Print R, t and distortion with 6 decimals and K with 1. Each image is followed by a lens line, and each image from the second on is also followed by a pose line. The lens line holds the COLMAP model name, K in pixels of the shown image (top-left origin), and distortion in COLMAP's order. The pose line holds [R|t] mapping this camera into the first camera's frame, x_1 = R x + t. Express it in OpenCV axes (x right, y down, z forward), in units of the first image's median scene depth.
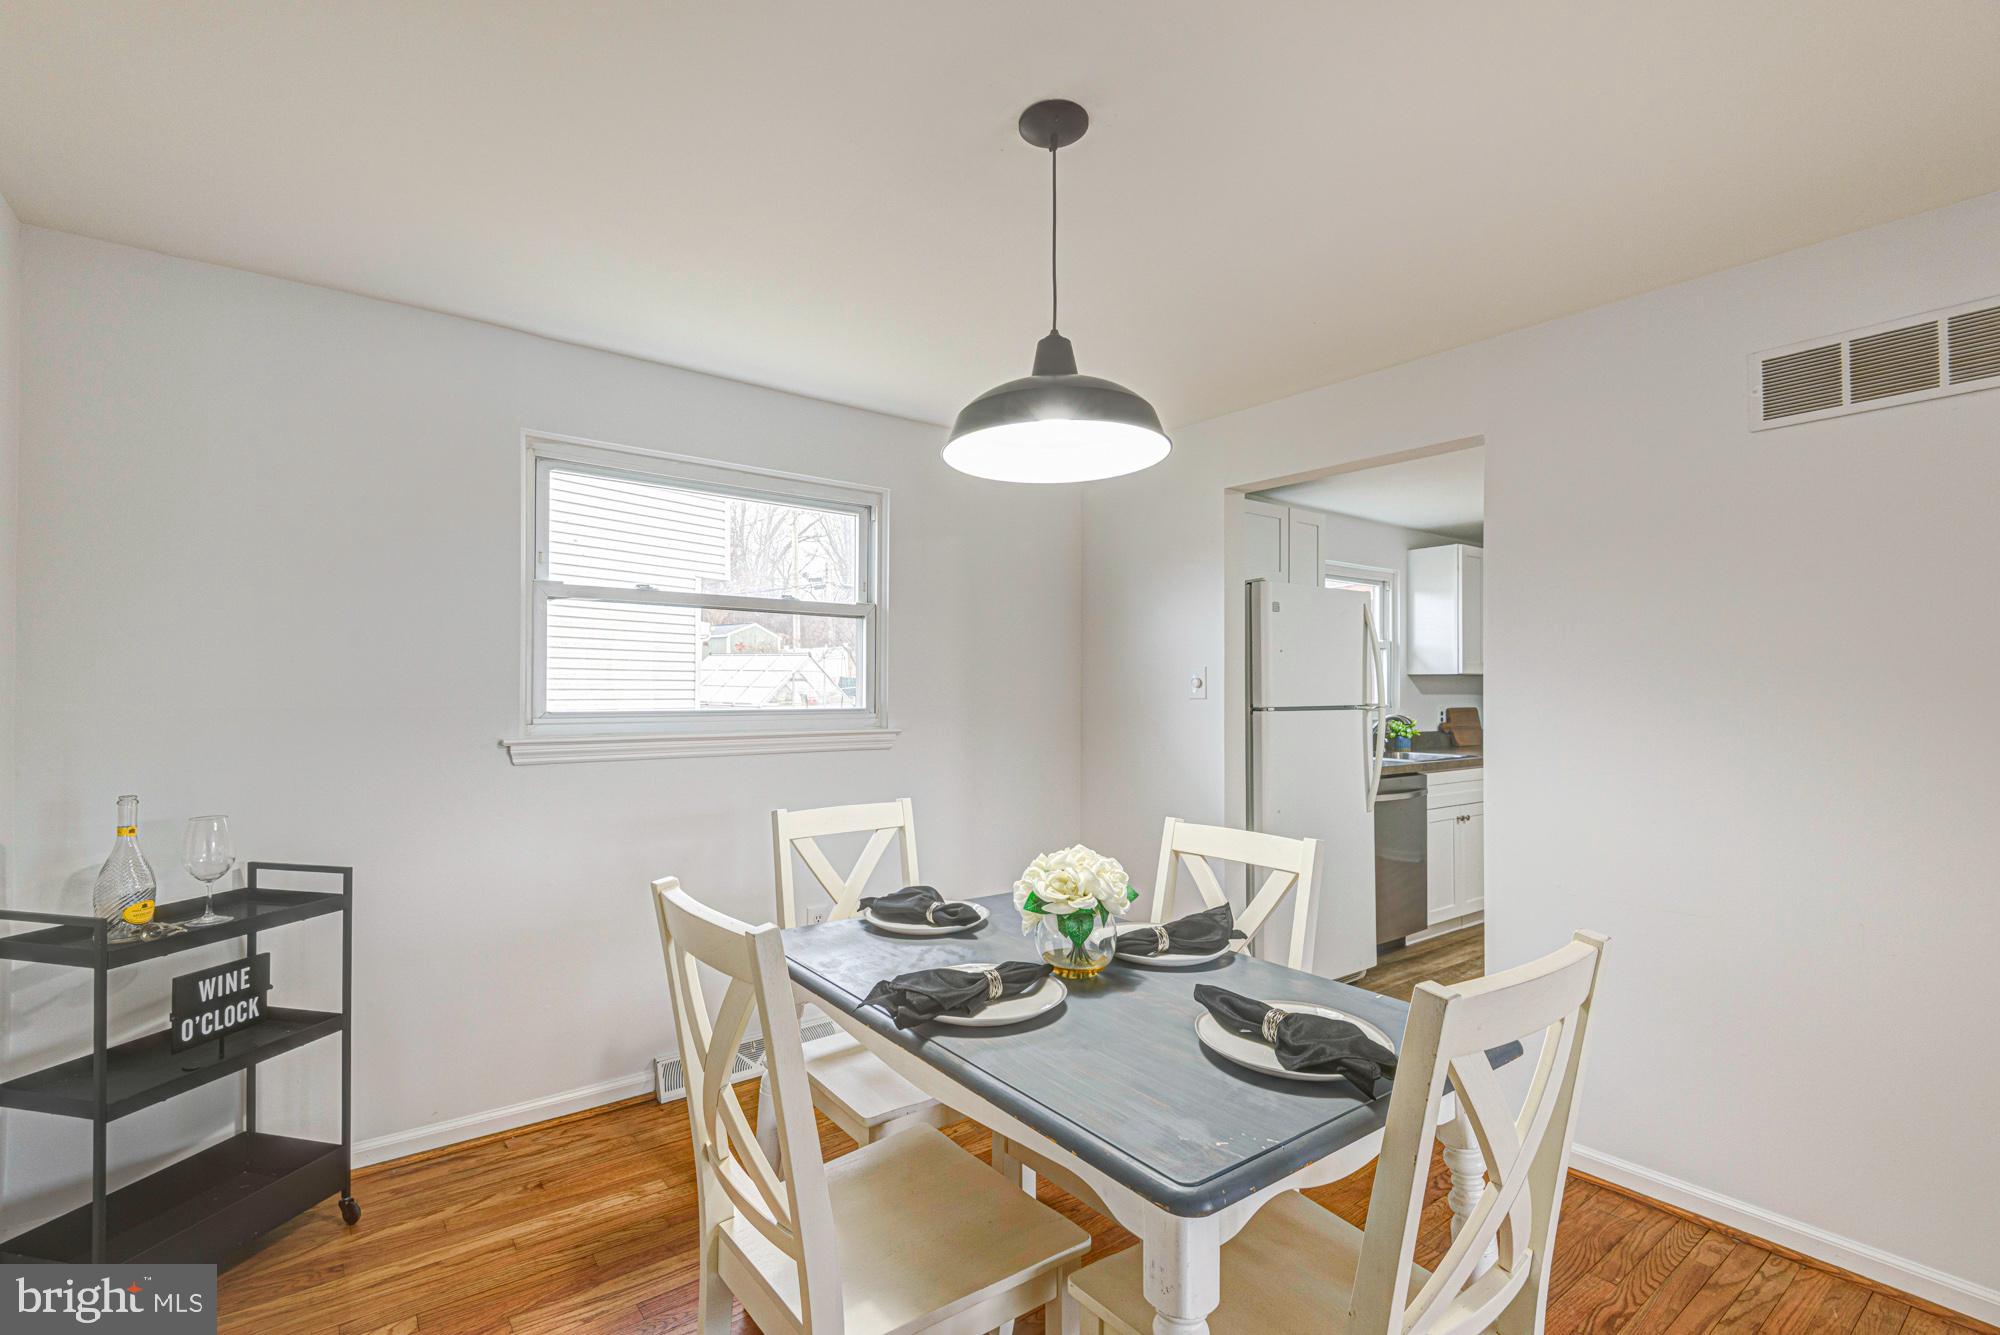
lens RADIAL K [[915.2, 0, 999.4], [0, 915.2, 677.7], [0, 0, 1]] dist [0.023455, -0.015864]
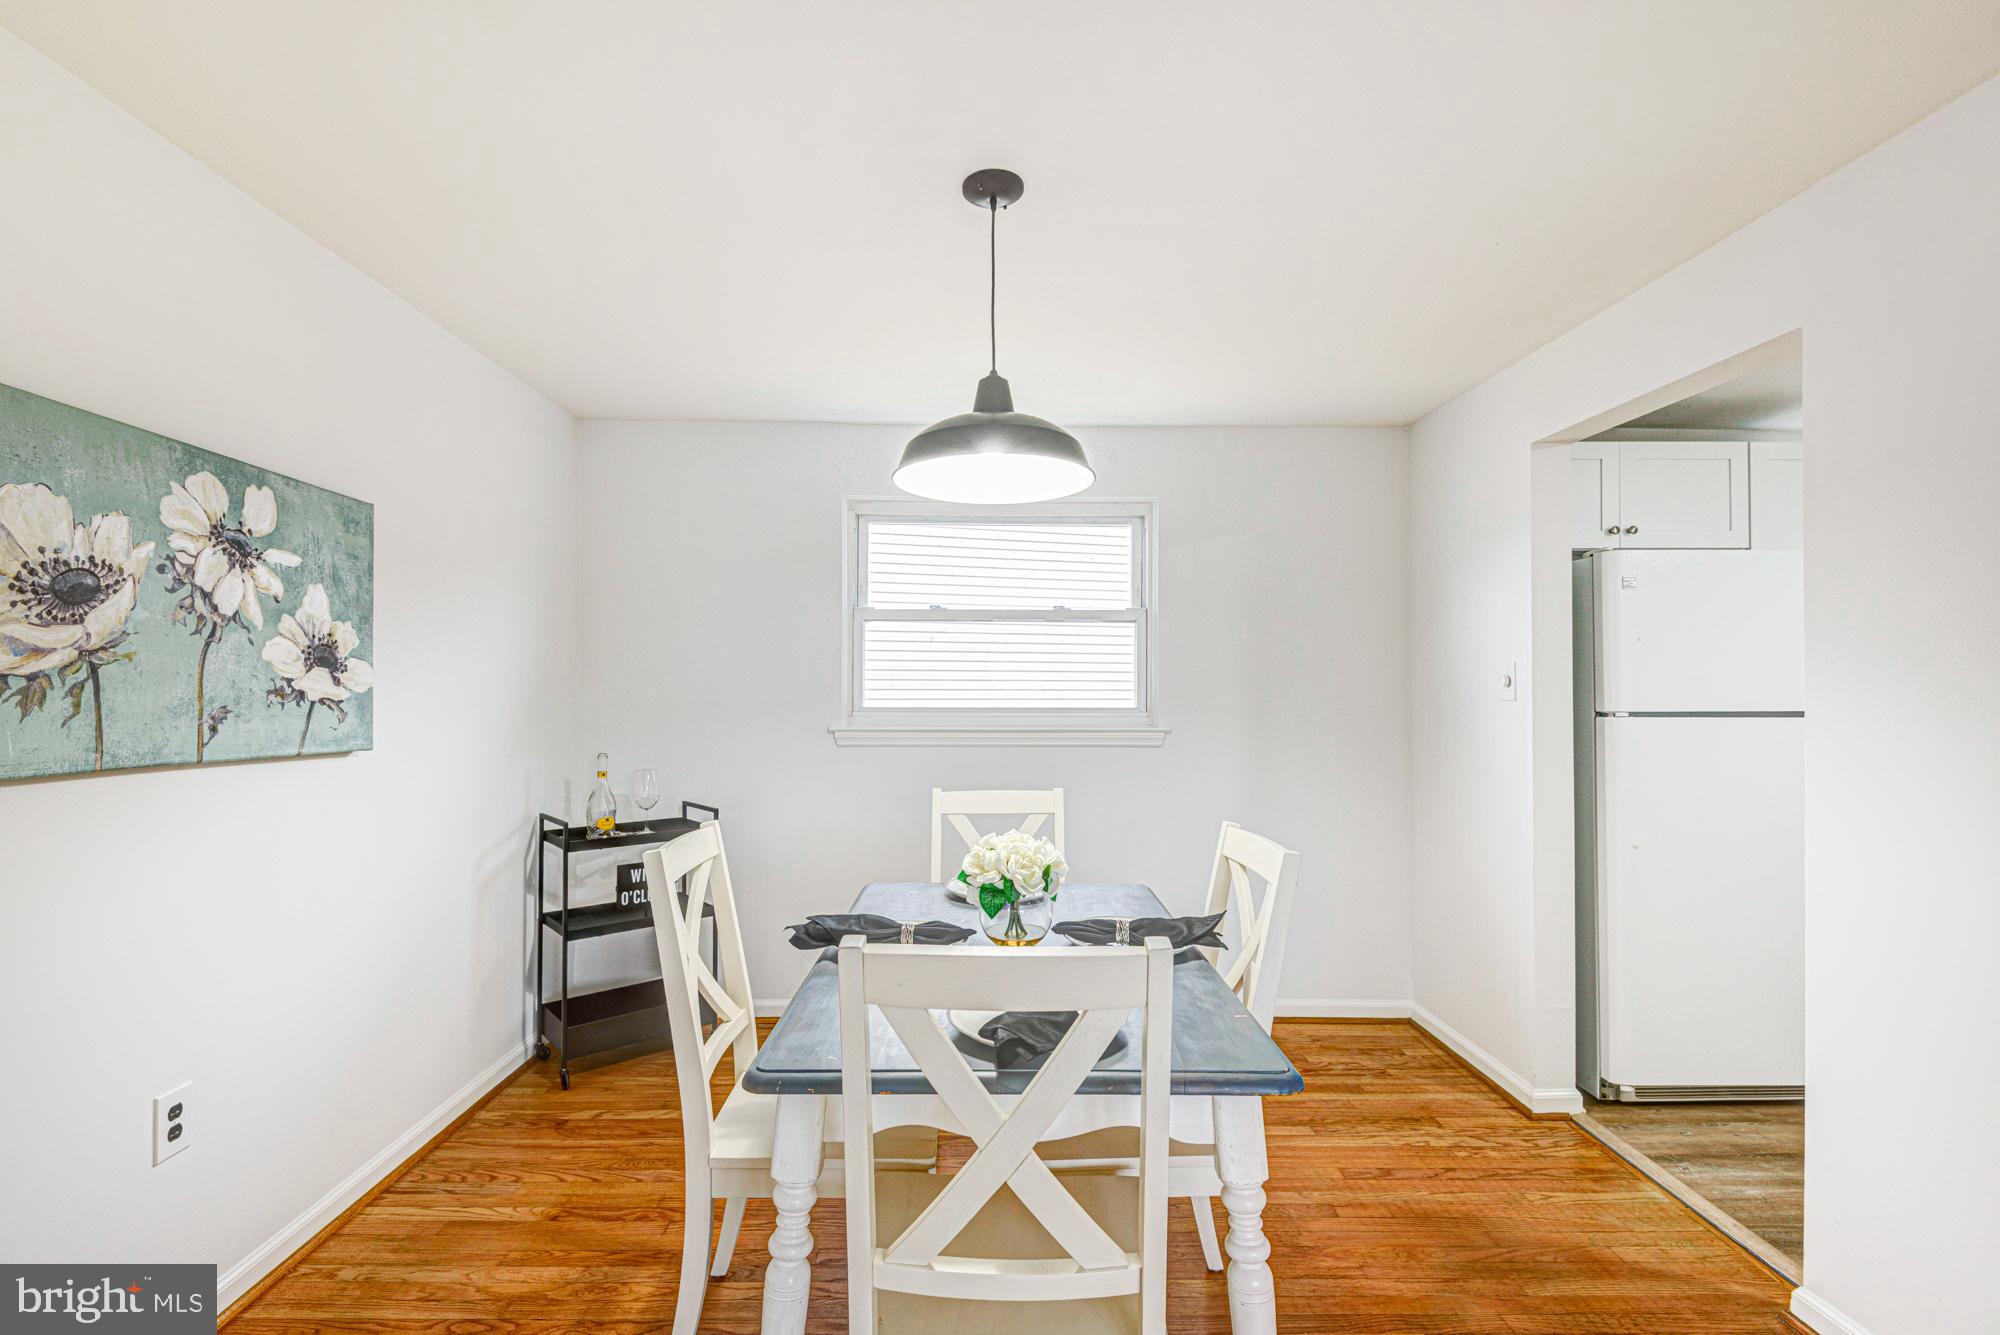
lens RADIAL K [[915.2, 0, 986.1], [0, 915.2, 665.3], [0, 0, 1]] dist [0.023455, -0.015864]
pose [[0.798999, -0.016992, -0.601093, 0.444367], [0.009359, 0.999831, -0.015823, 0.000064], [0.601260, 0.007016, 0.799023, 0.056800]]
